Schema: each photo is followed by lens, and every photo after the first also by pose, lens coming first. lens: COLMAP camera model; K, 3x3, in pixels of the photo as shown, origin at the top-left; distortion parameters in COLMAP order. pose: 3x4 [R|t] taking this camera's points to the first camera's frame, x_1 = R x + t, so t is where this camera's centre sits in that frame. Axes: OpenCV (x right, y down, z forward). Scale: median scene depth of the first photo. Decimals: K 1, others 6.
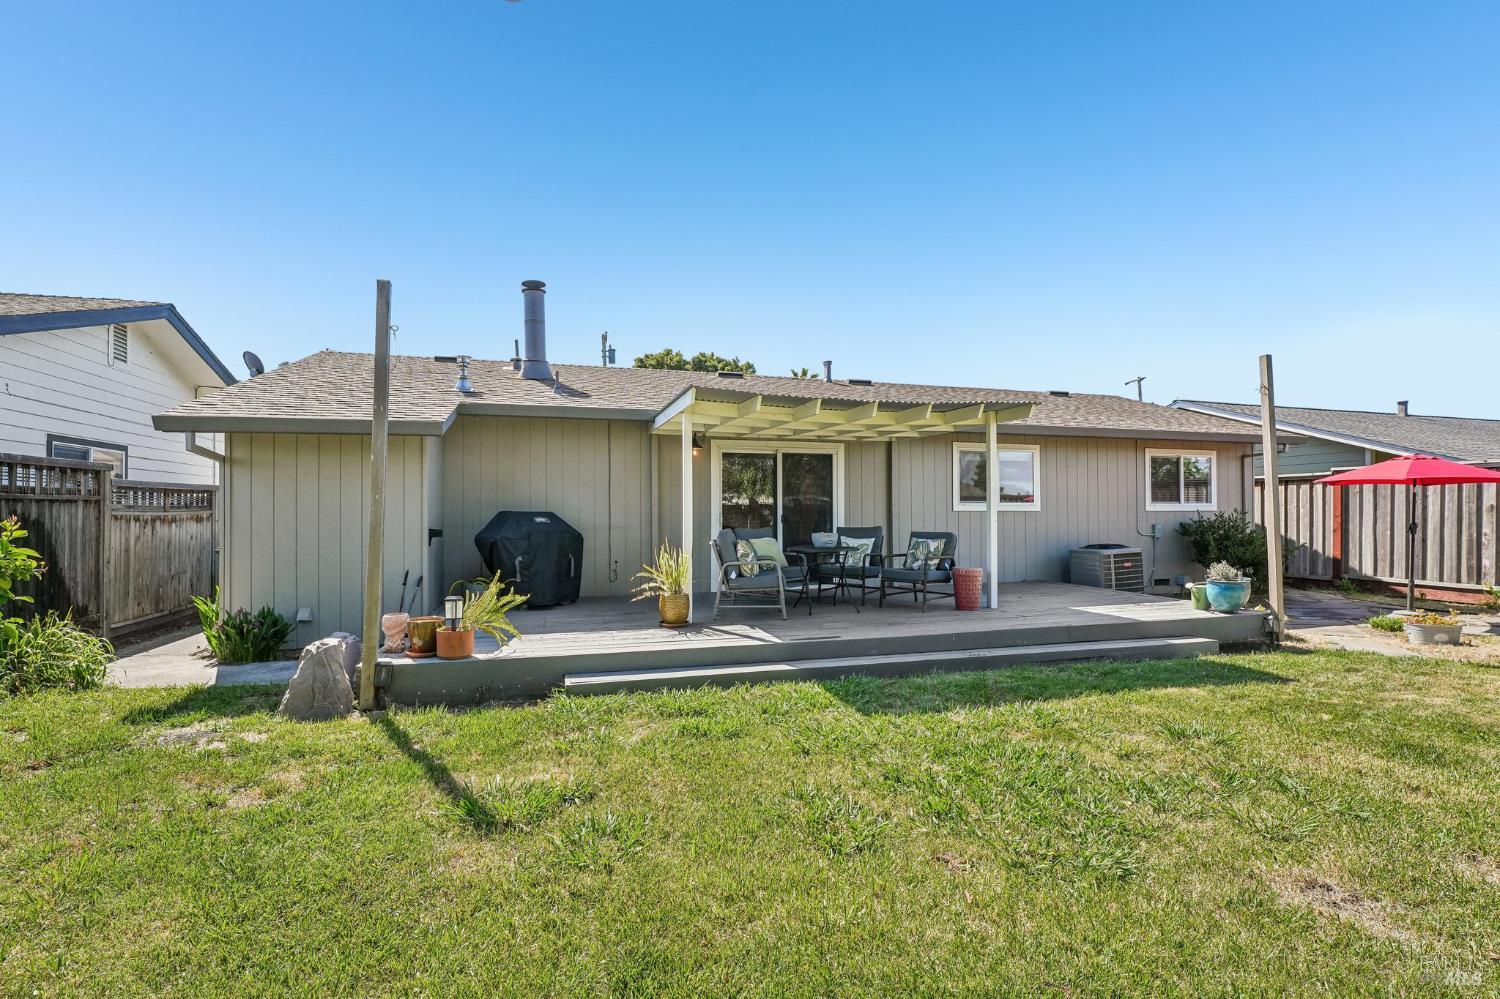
lens RADIAL K [[685.6, 0, 751.2], [0, 685.6, 507.3], [0, 0, 1]] dist [-0.024008, 0.005823]
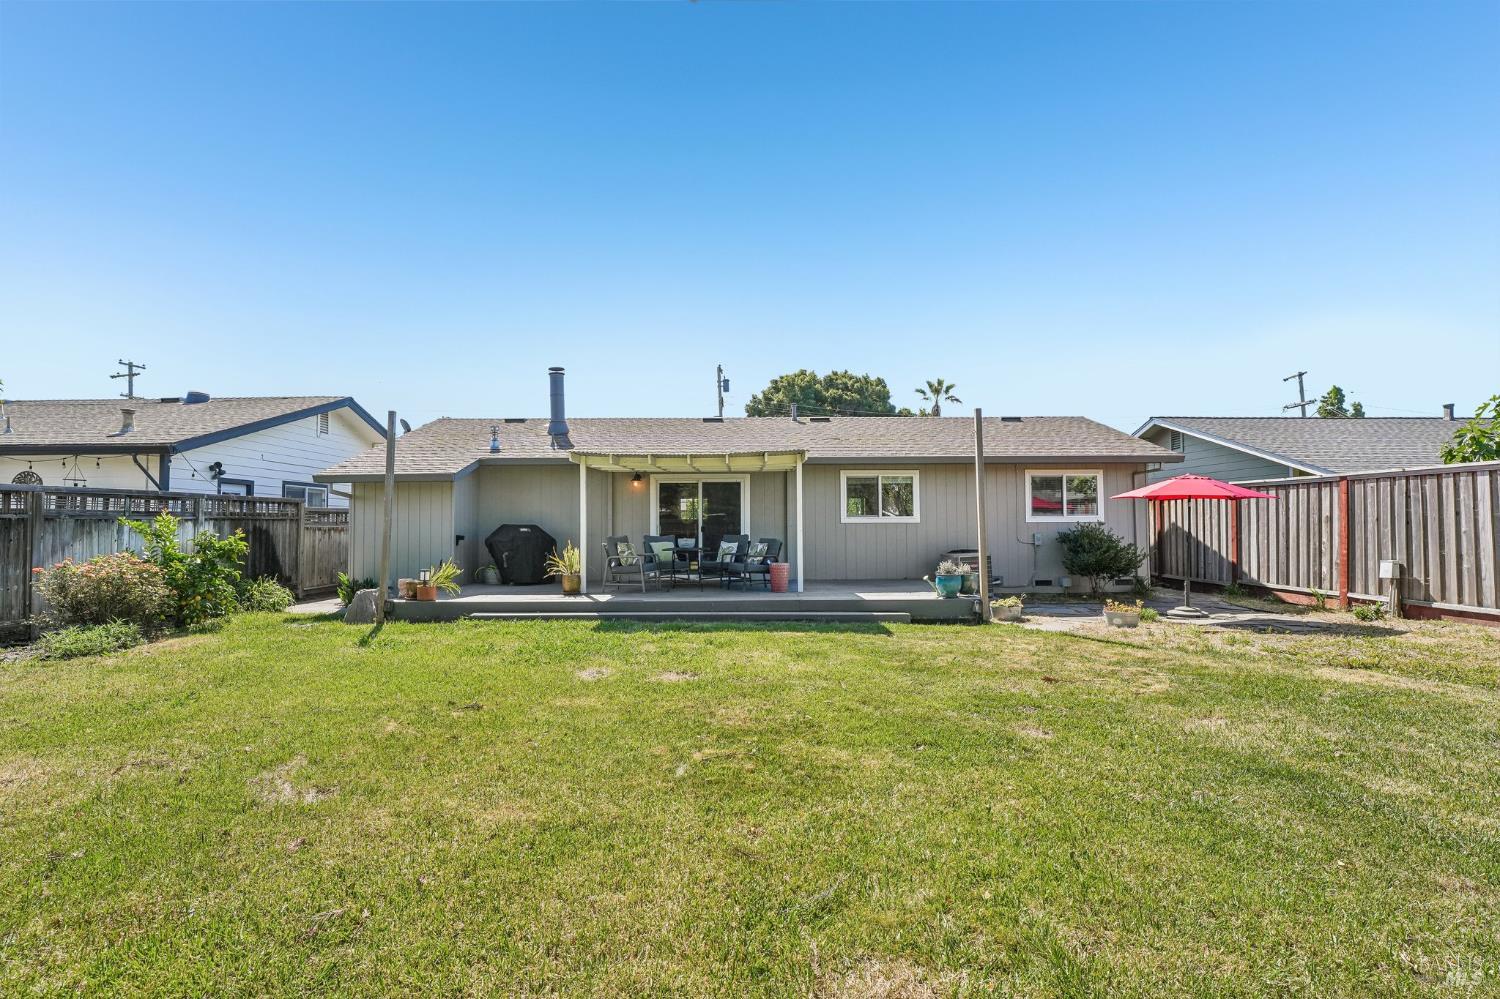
lens RADIAL K [[696.9, 0, 750.0], [0, 696.9, 499.5], [0, 0, 1]] dist [-0.014879, -0.000103]
pose [[0.962796, -0.011862, -0.269968, 0.525598], [0.004896, 0.999638, -0.026462, -0.005585], [0.270184, 0.024155, 0.962506, -0.349689]]
